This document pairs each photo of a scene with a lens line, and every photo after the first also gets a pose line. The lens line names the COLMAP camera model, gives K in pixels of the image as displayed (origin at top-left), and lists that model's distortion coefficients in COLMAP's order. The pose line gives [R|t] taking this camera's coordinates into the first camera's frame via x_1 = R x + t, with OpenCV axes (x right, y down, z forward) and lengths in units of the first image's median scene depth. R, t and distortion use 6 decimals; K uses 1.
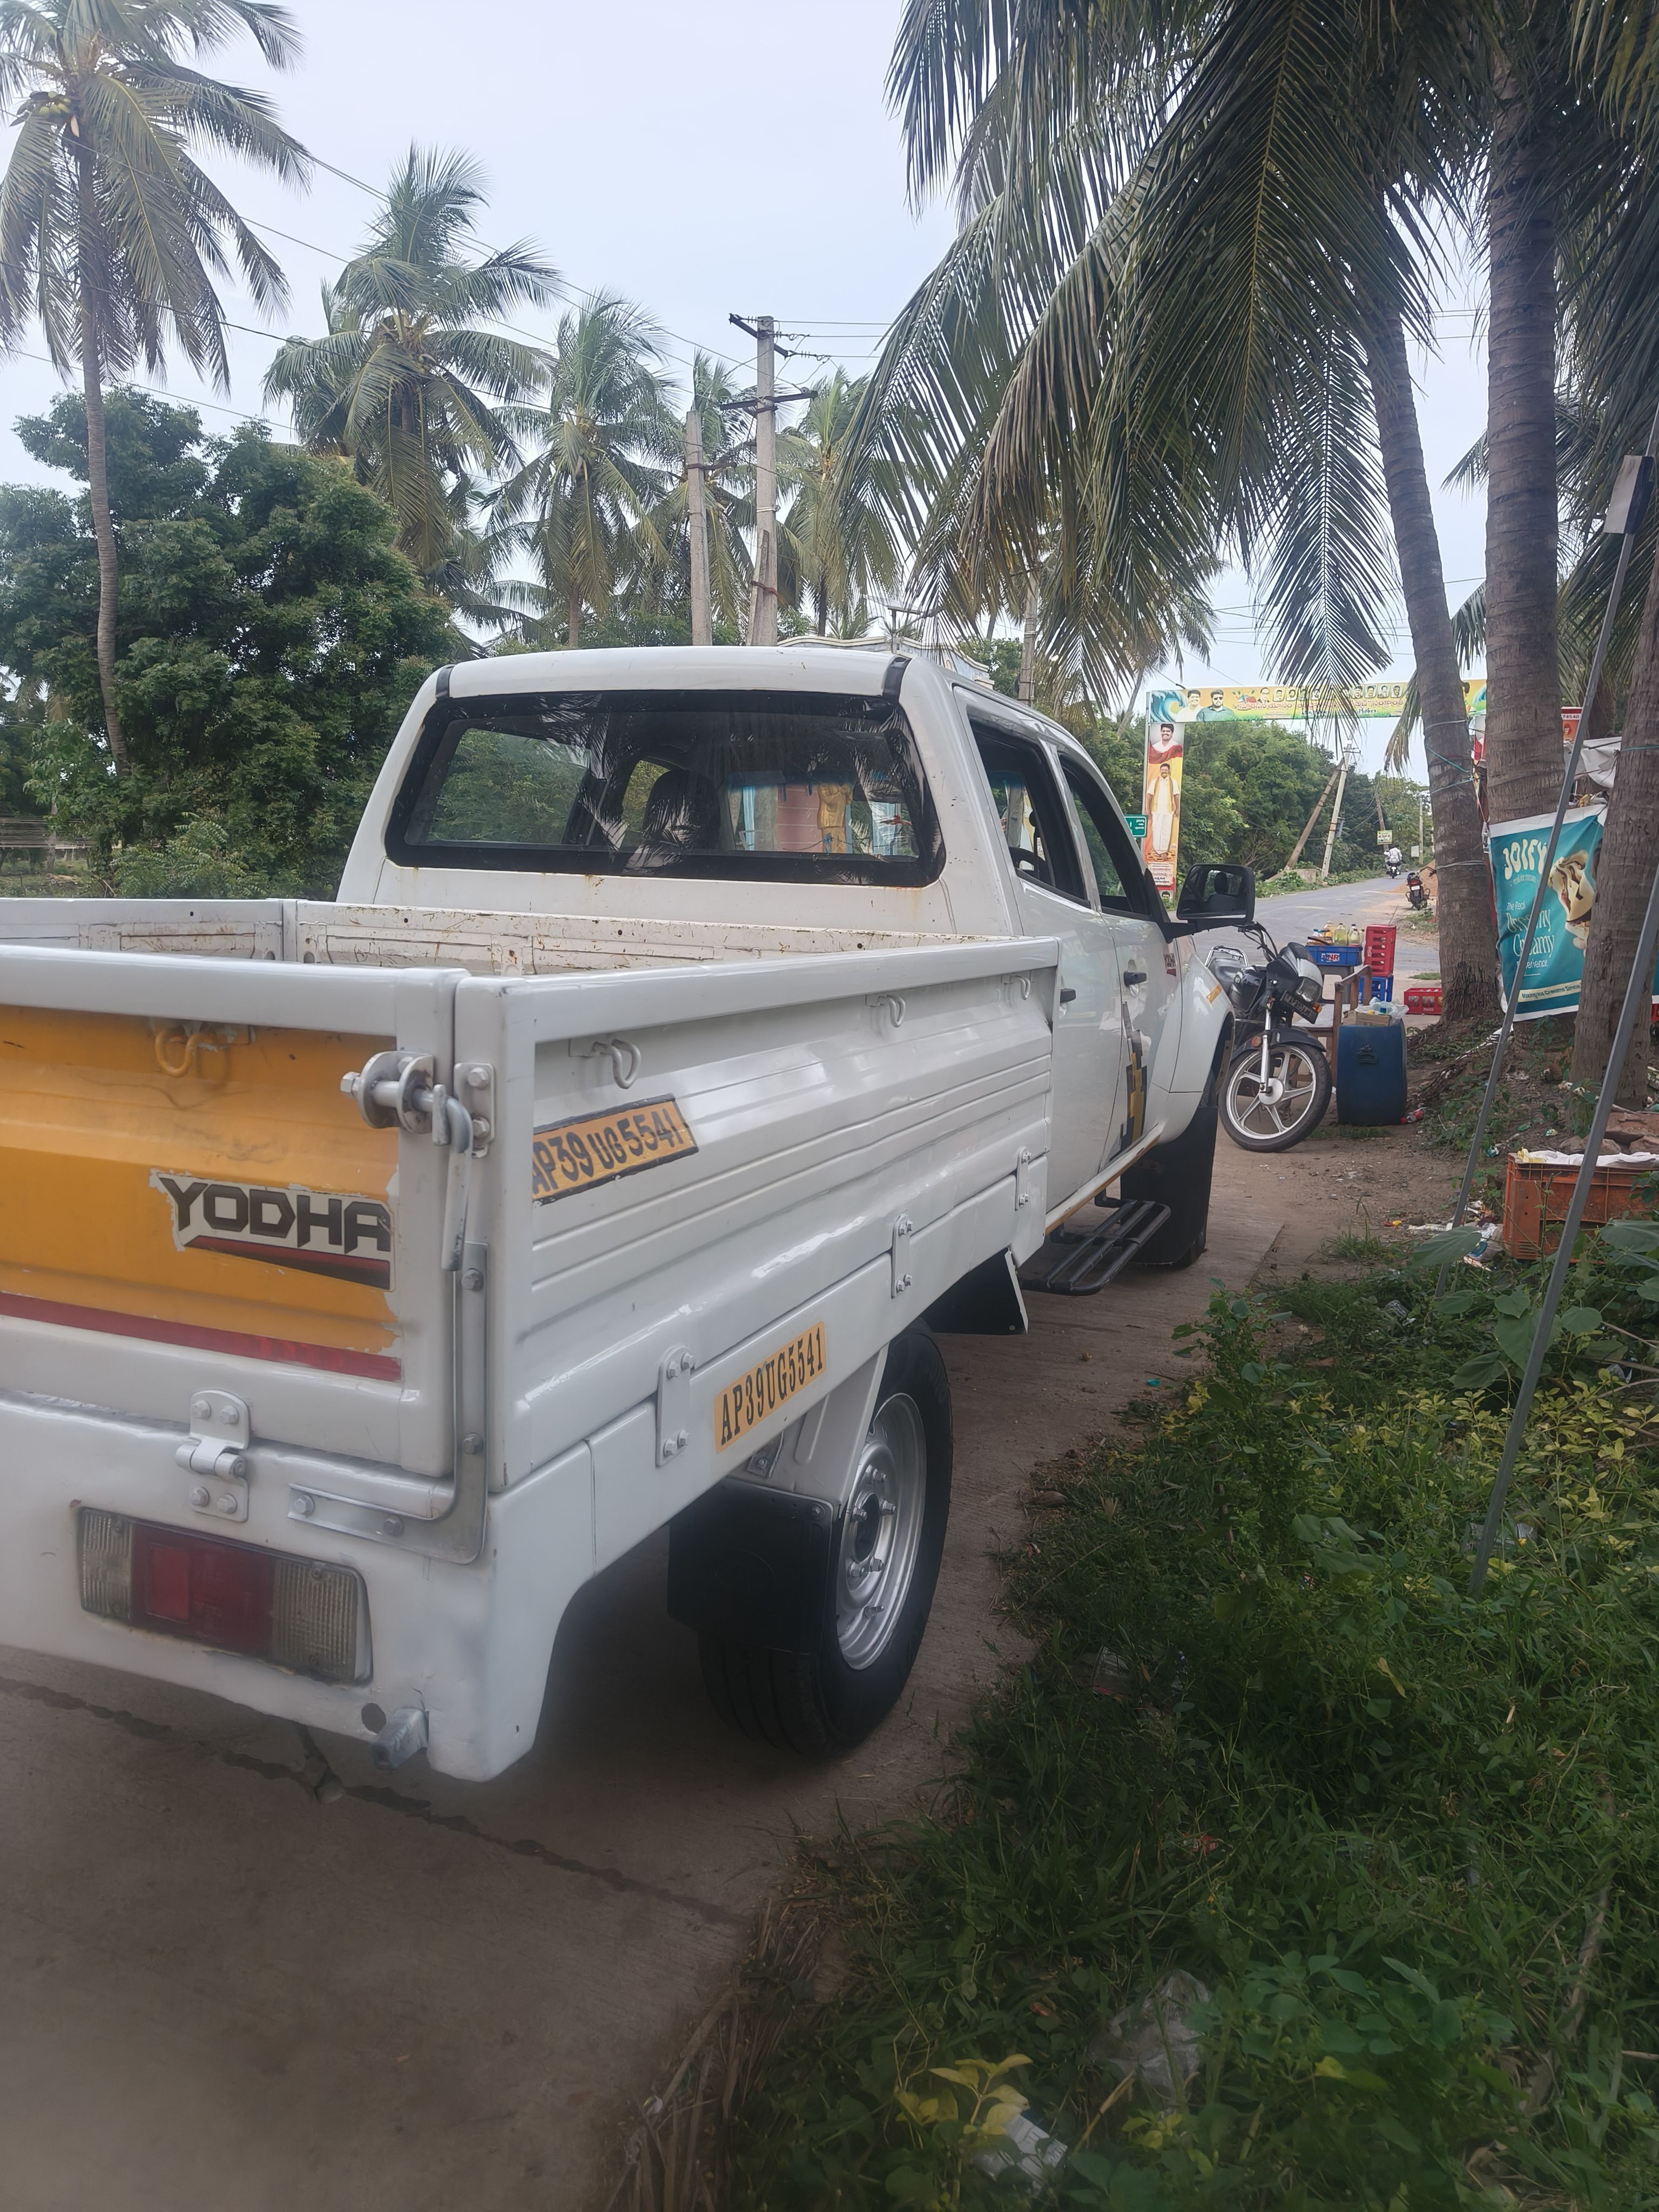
lens RADIAL K [[1554.2, 0, 827.7], [0, 1554.2, 1127.7], [0, 0, 1]] dist [0.014088, 0.000728]
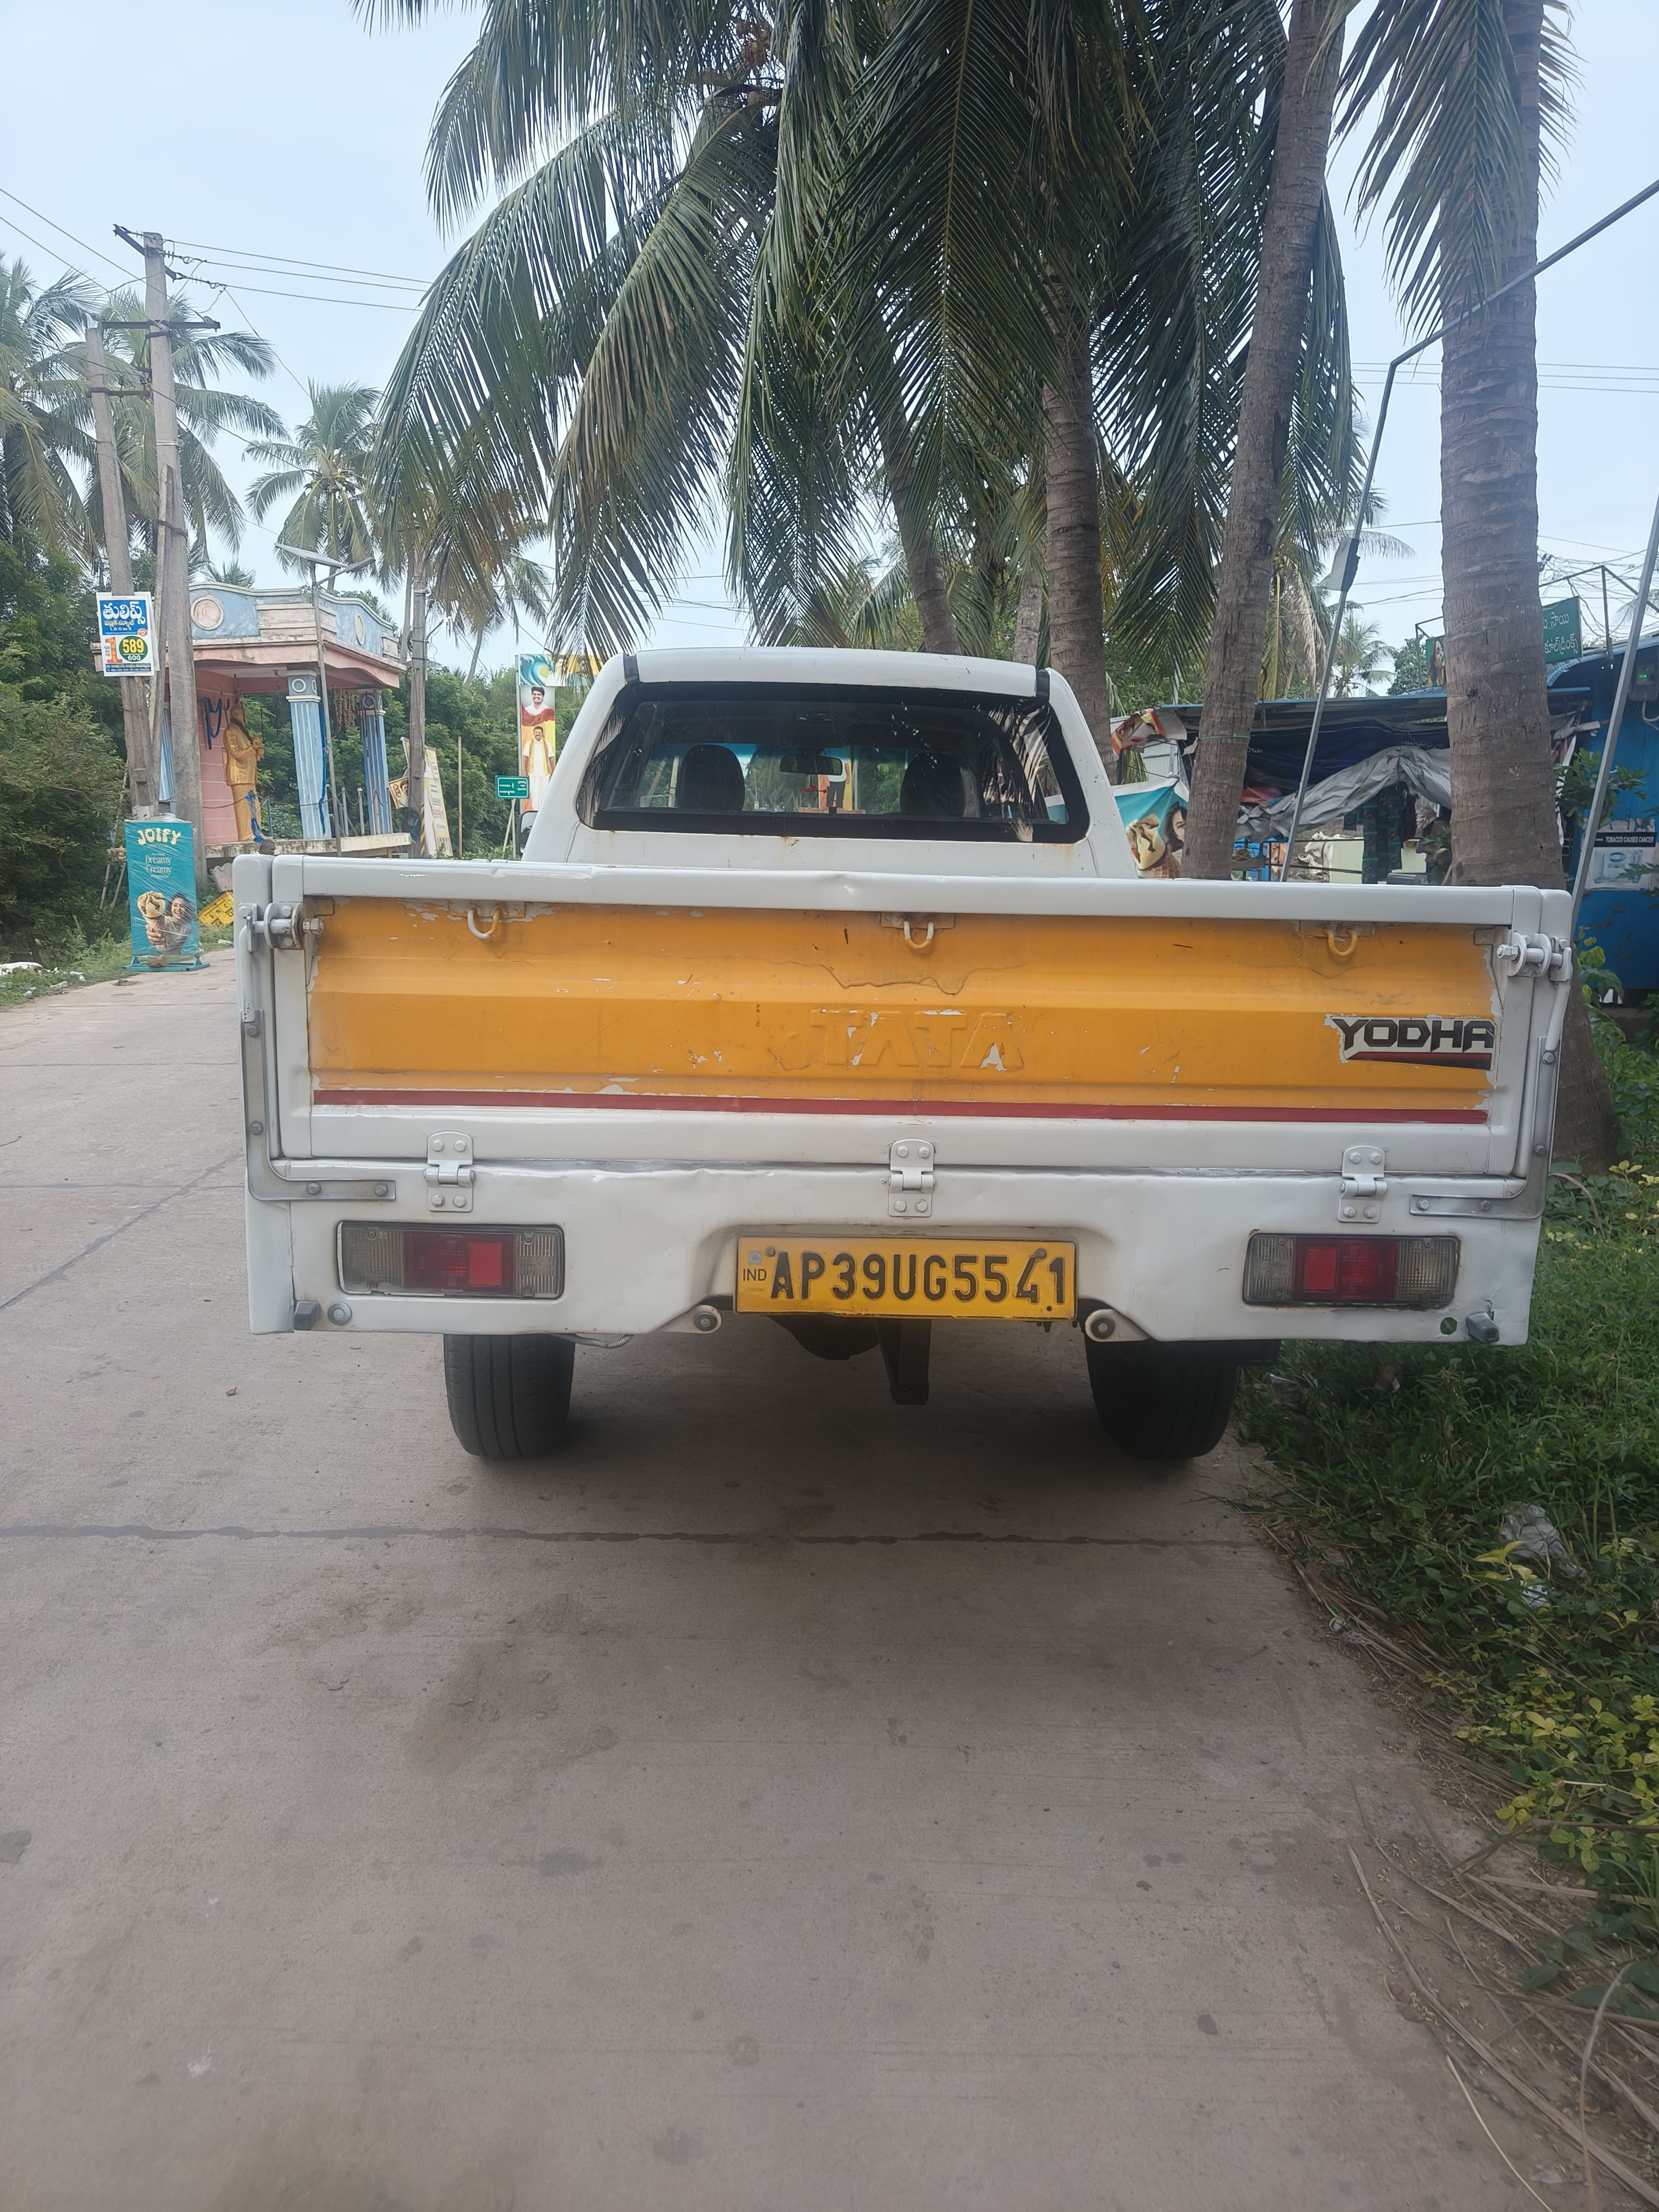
lens RADIAL K [[1554.2, 0, 827.7], [0, 1554.2, 1127.7], [0, 0, 1]] dist [0.014088, 0.000728]
pose [[0.905317, -0.082583, 0.416630, -0.994247], [0.072384, 0.996564, 0.040248, 0.025679], [-0.418523, -0.006280, 0.908185, -0.170162]]
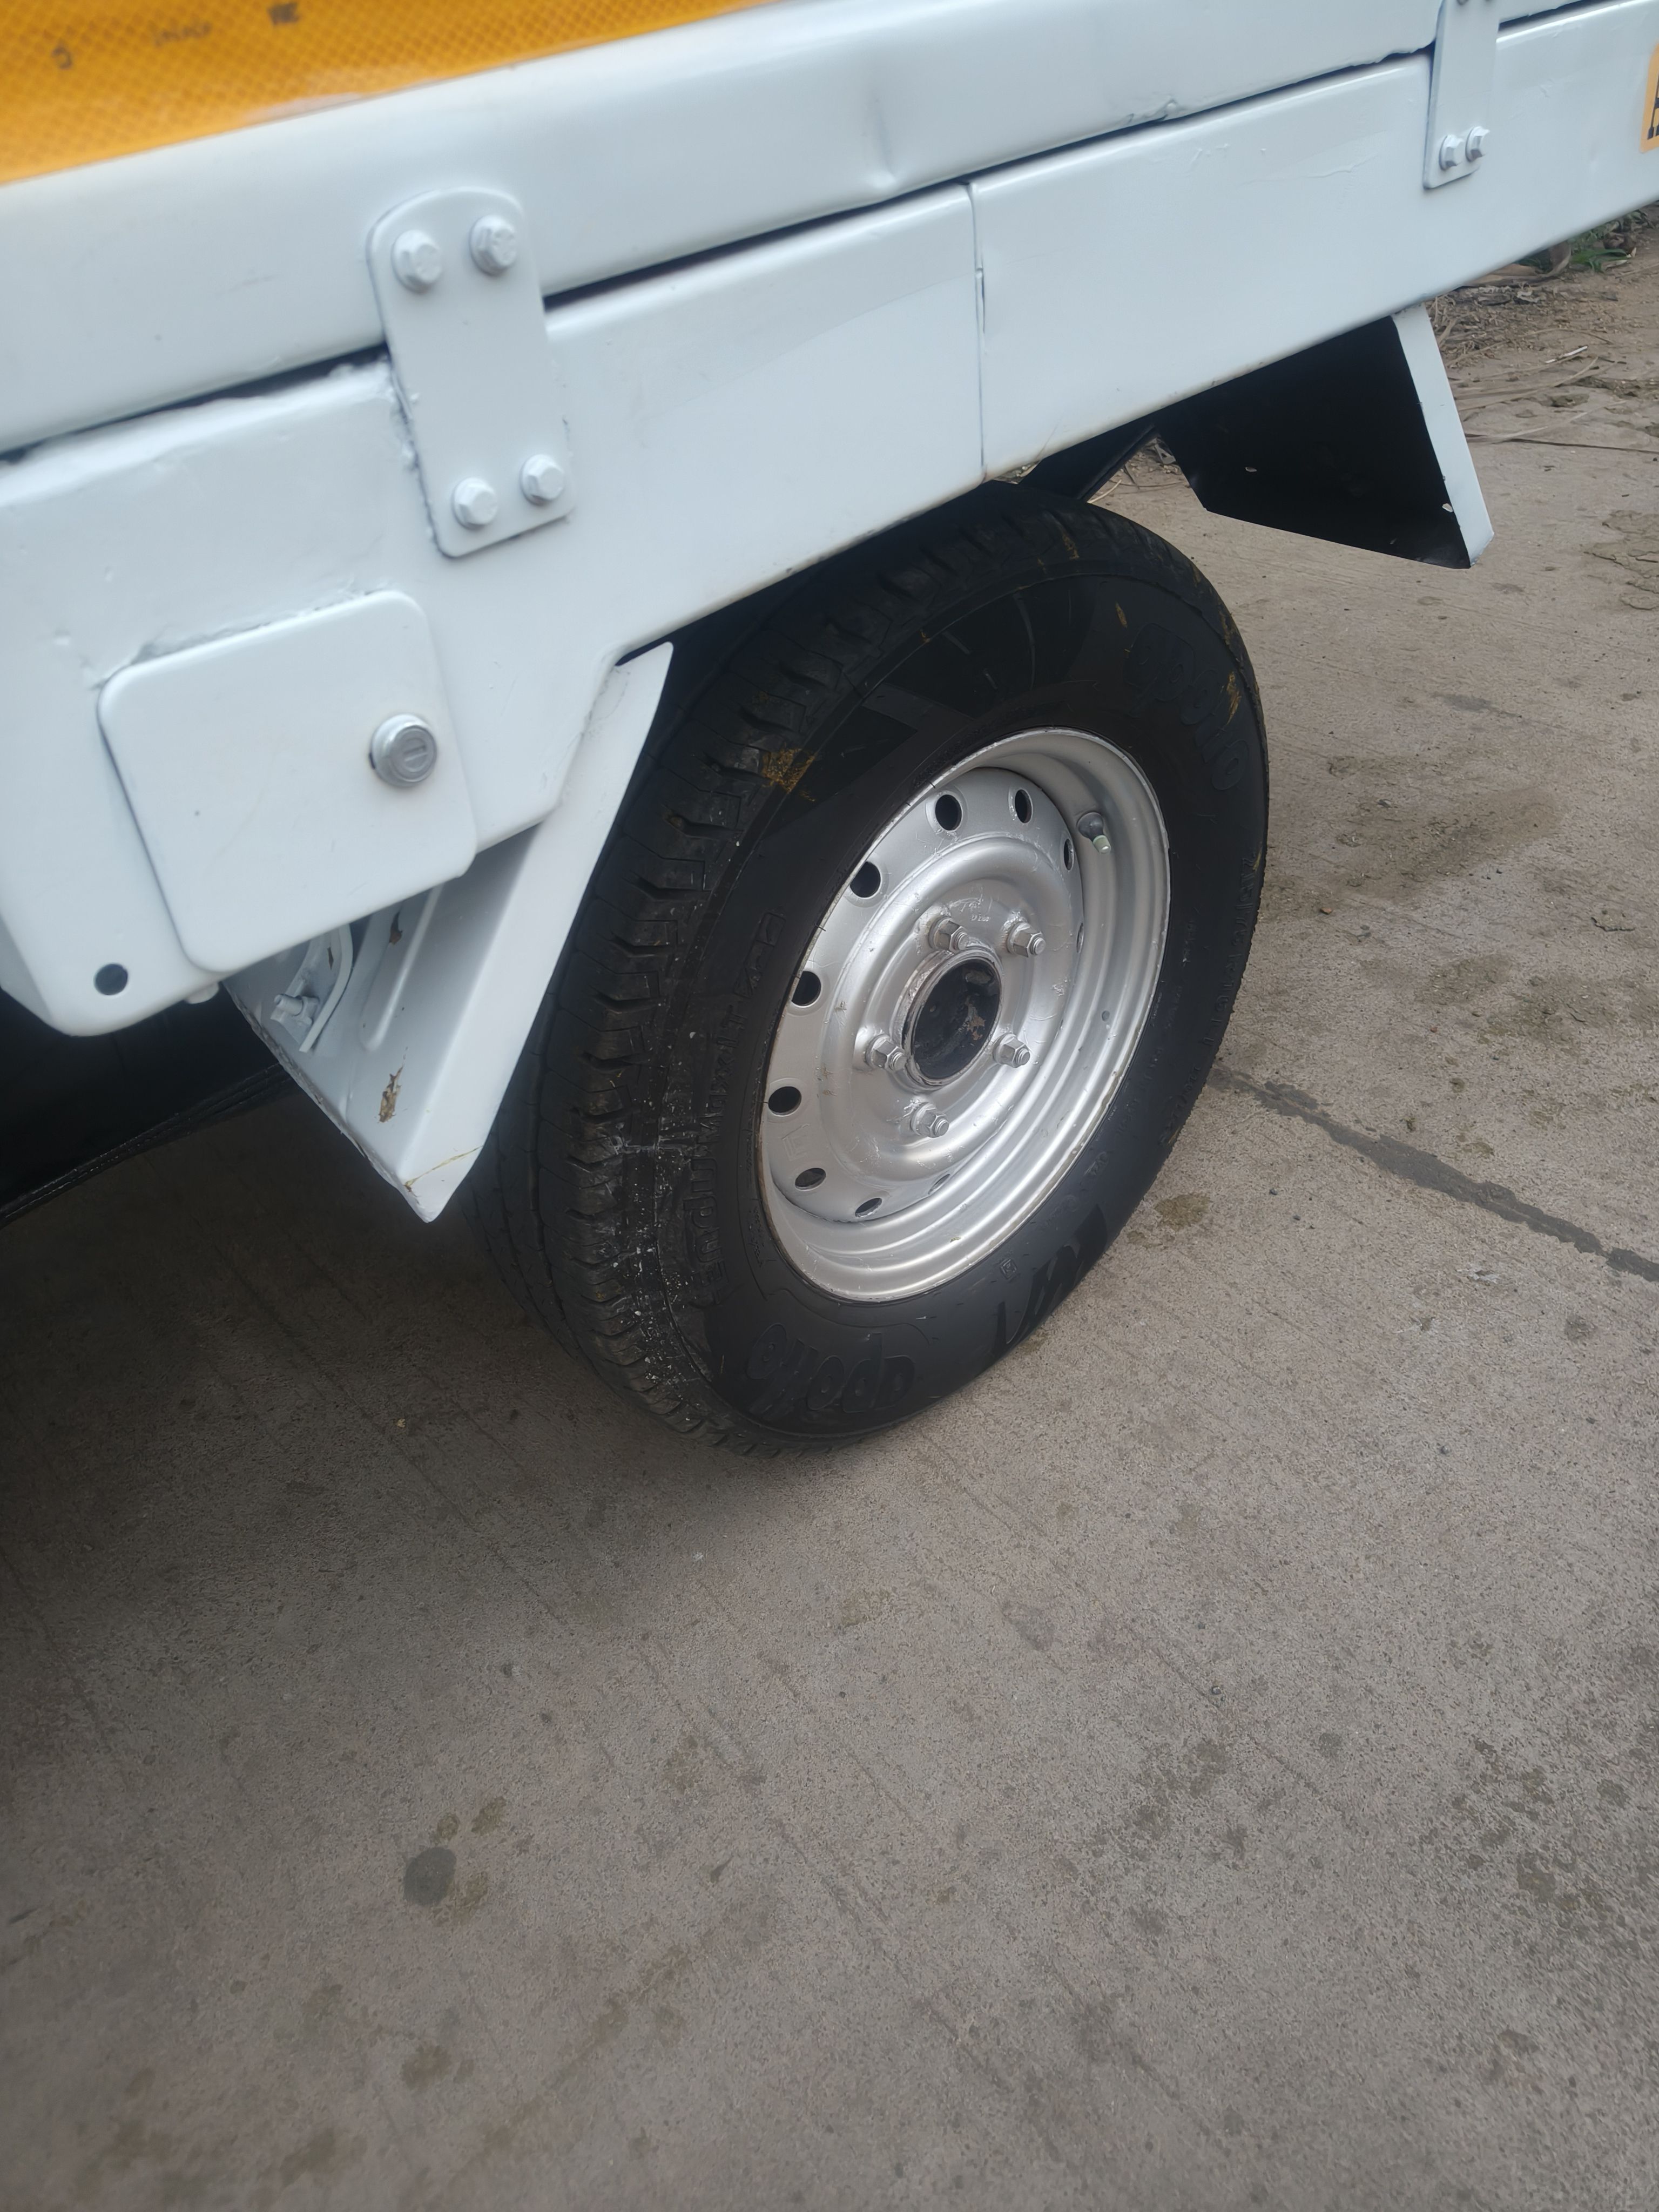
lens RADIAL K [[1554.2, 0, 827.7], [0, 1554.2, 1127.7], [0, 0, 1]] dist [0.014088, 0.000728]
pose [[-0.914783, -0.209316, 0.345484, -0.799615], [0.127183, 0.662527, 0.738161, -0.131677], [-0.383402, 0.719197, -0.579447, 1.806742]]
